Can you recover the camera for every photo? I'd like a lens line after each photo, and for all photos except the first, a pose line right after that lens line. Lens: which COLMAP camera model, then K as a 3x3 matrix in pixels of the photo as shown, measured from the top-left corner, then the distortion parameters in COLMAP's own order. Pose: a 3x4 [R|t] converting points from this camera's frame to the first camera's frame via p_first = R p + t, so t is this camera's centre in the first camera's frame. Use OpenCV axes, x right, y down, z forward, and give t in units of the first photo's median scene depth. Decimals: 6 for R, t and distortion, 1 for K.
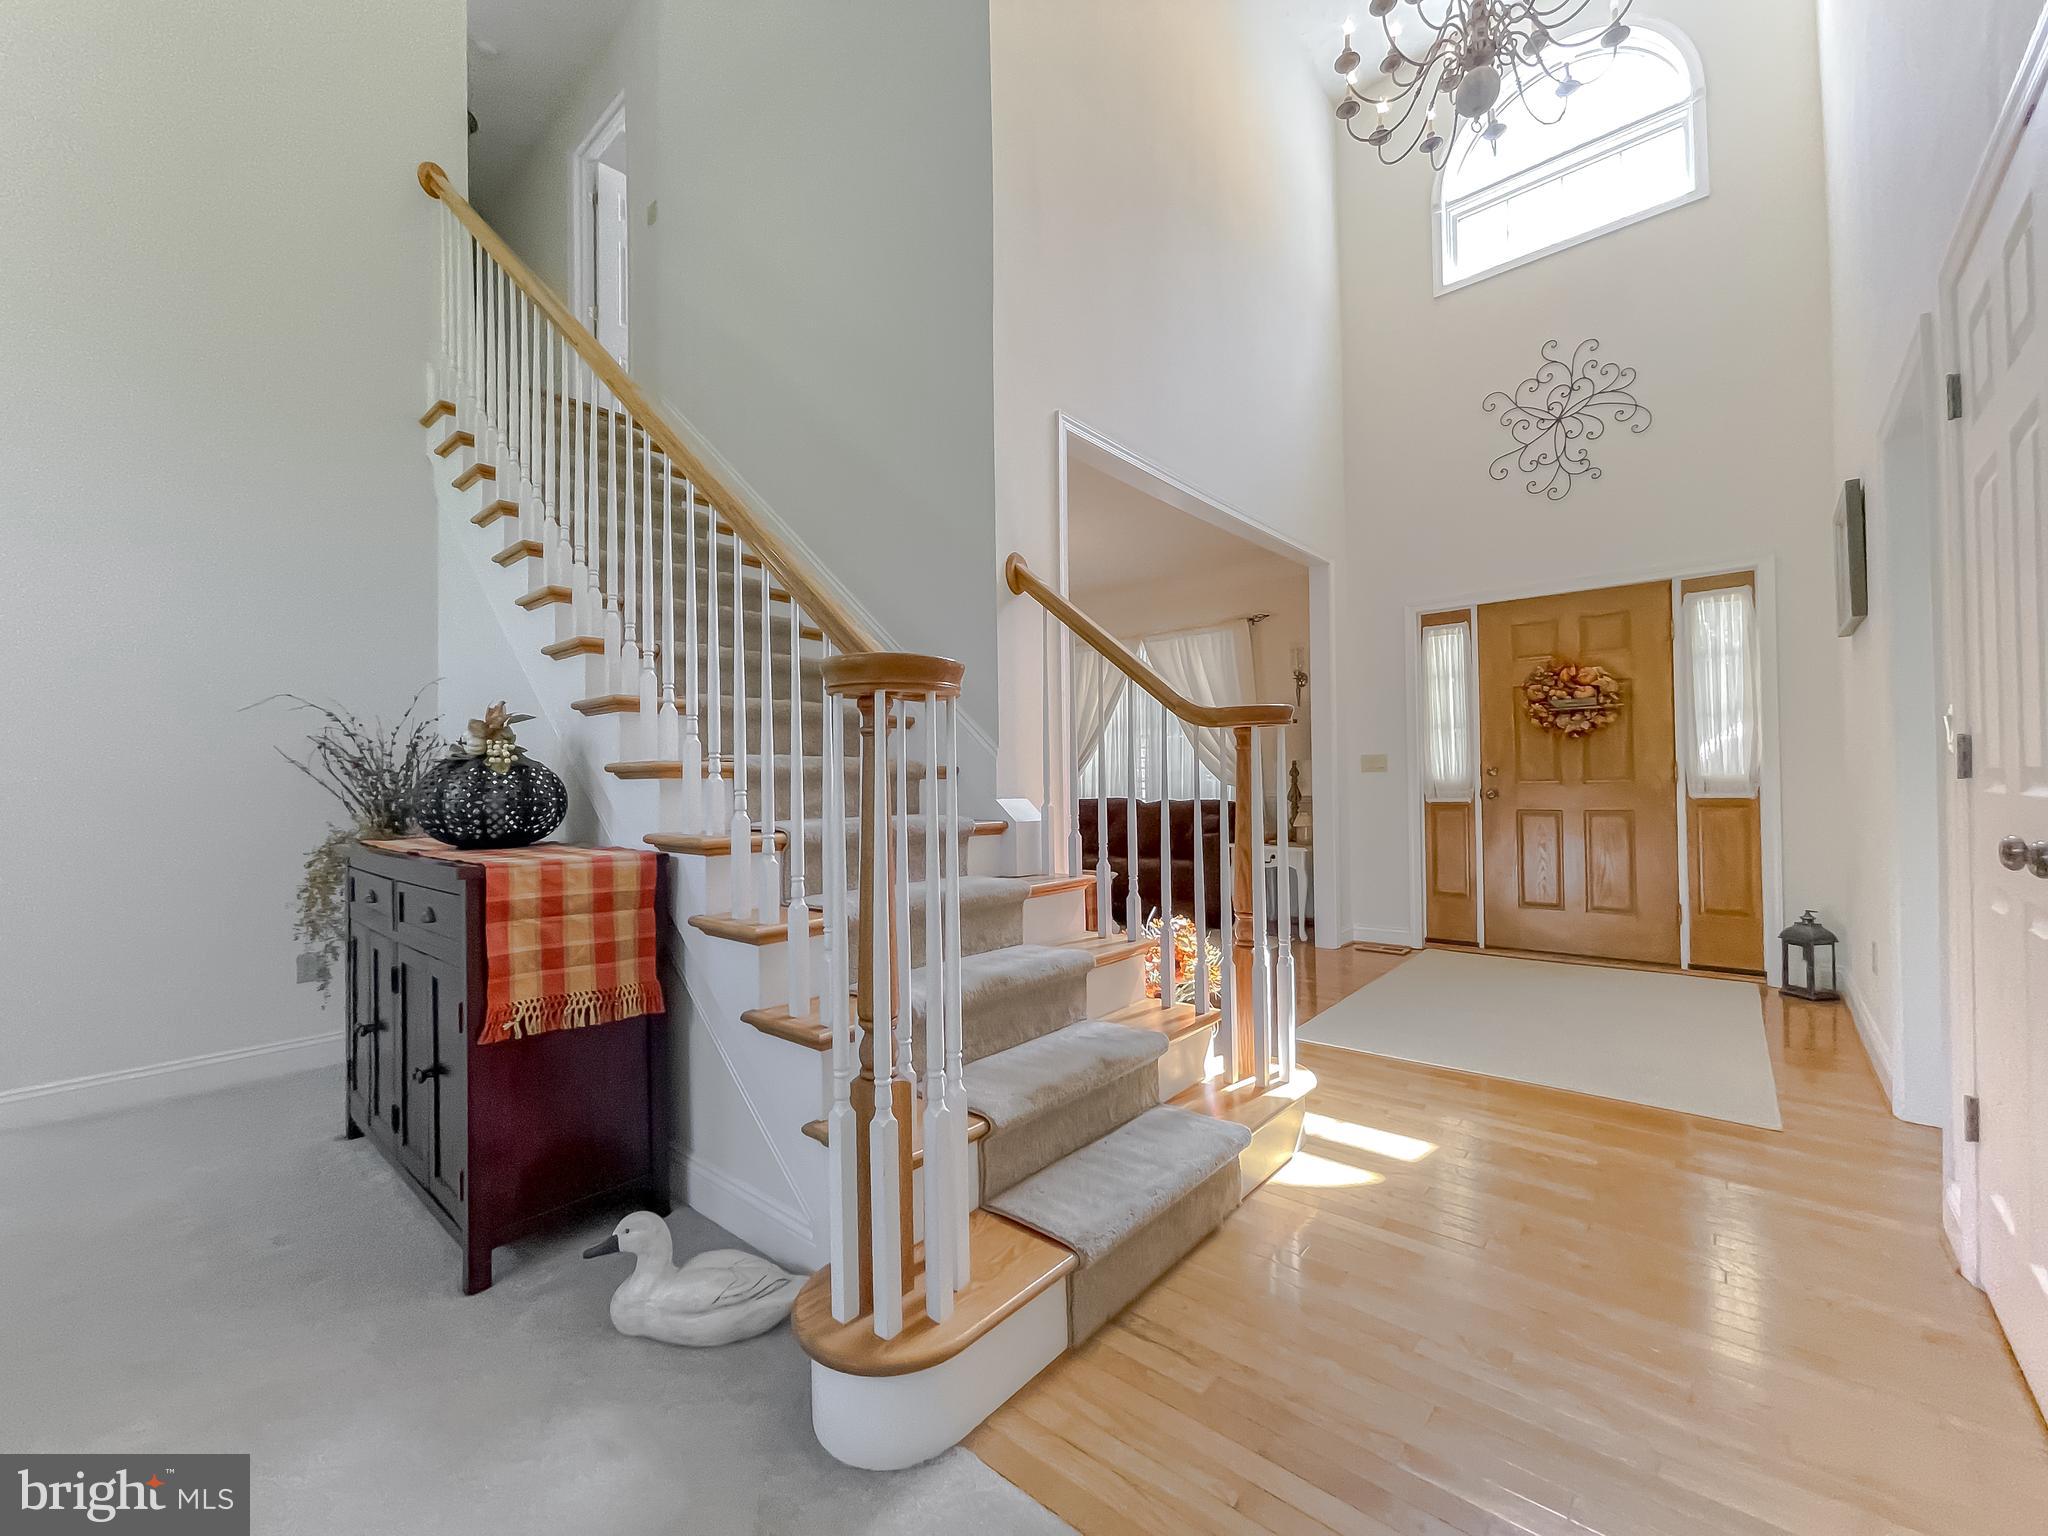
lens RADIAL K [[800.9, 0, 1024.0], [0, 800.9, 768.0], [0, 0, 1]] dist [0.000931, 0.000983]
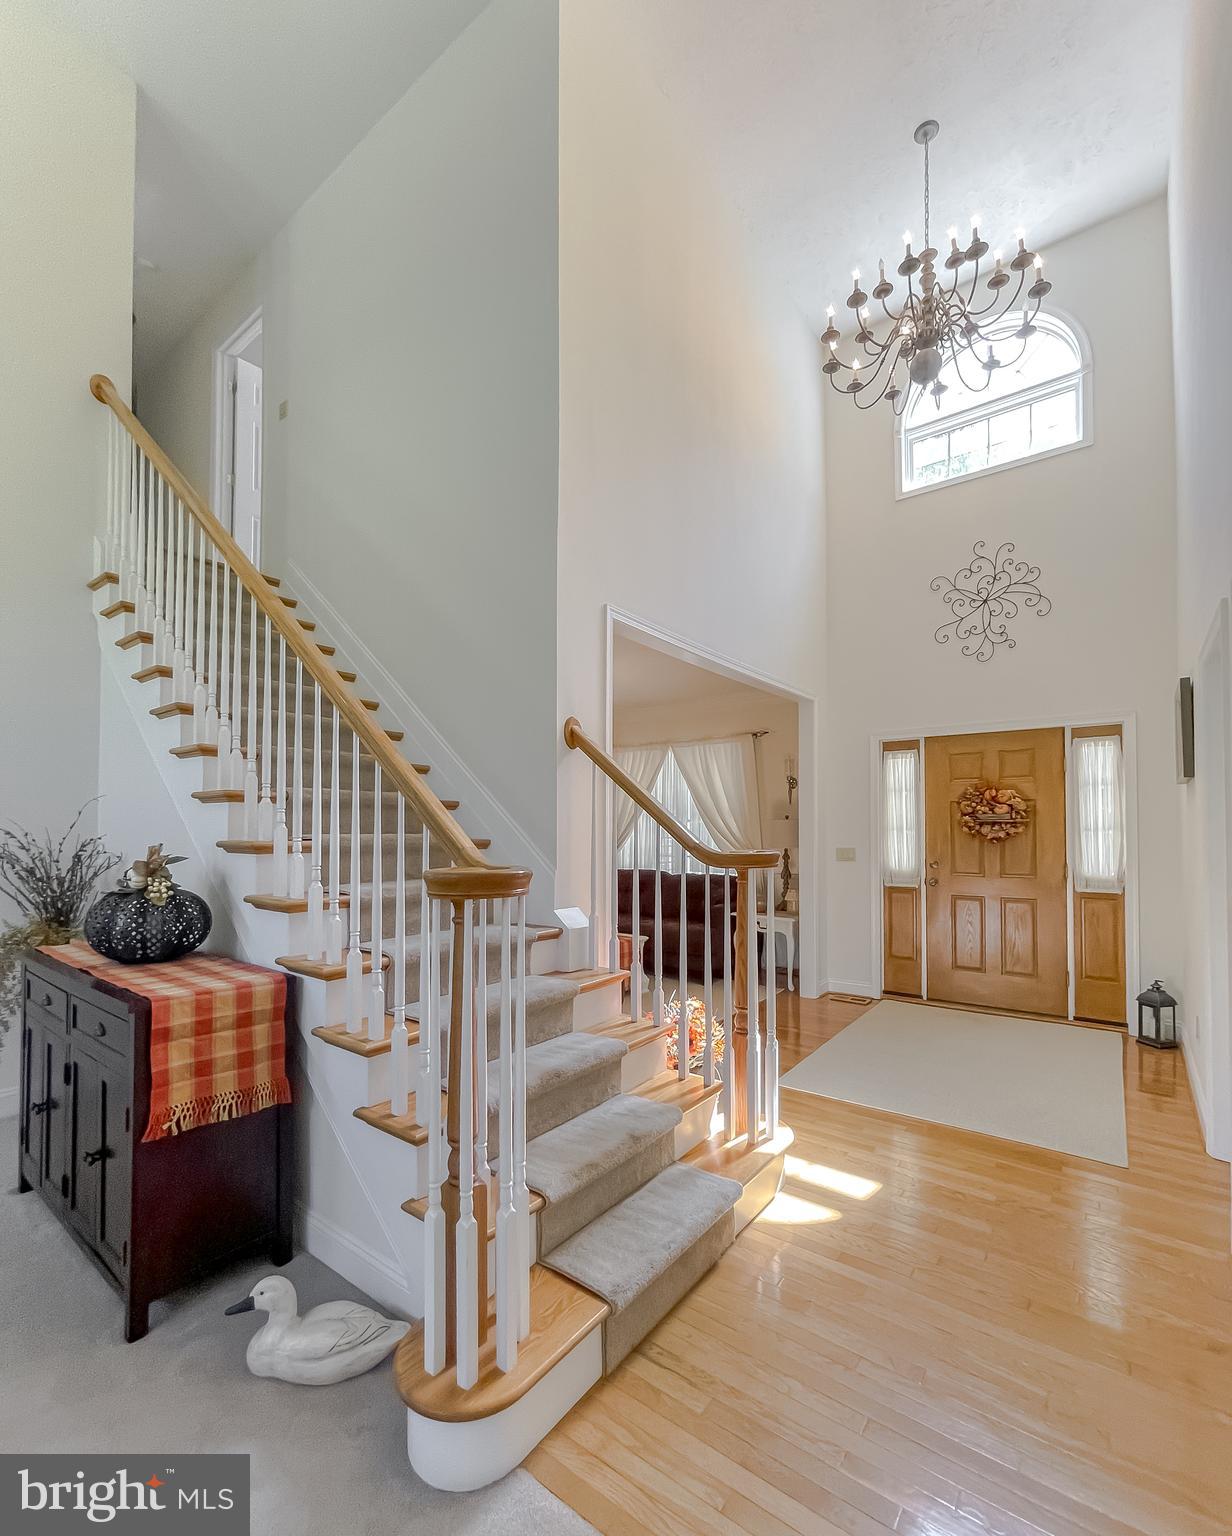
lens RADIAL K [[647.3, 0, 614.5], [0, 647.3, 812.5], [0, 0, 1]] dist [-0.001287, 0.004414]
pose [[0.998089, 0.015949, 0.059704, -0.002448], [-0.015519, 0.999850, -0.007660, -0.136040], [-0.059817, 0.006719, 0.998187, -0.055862]]
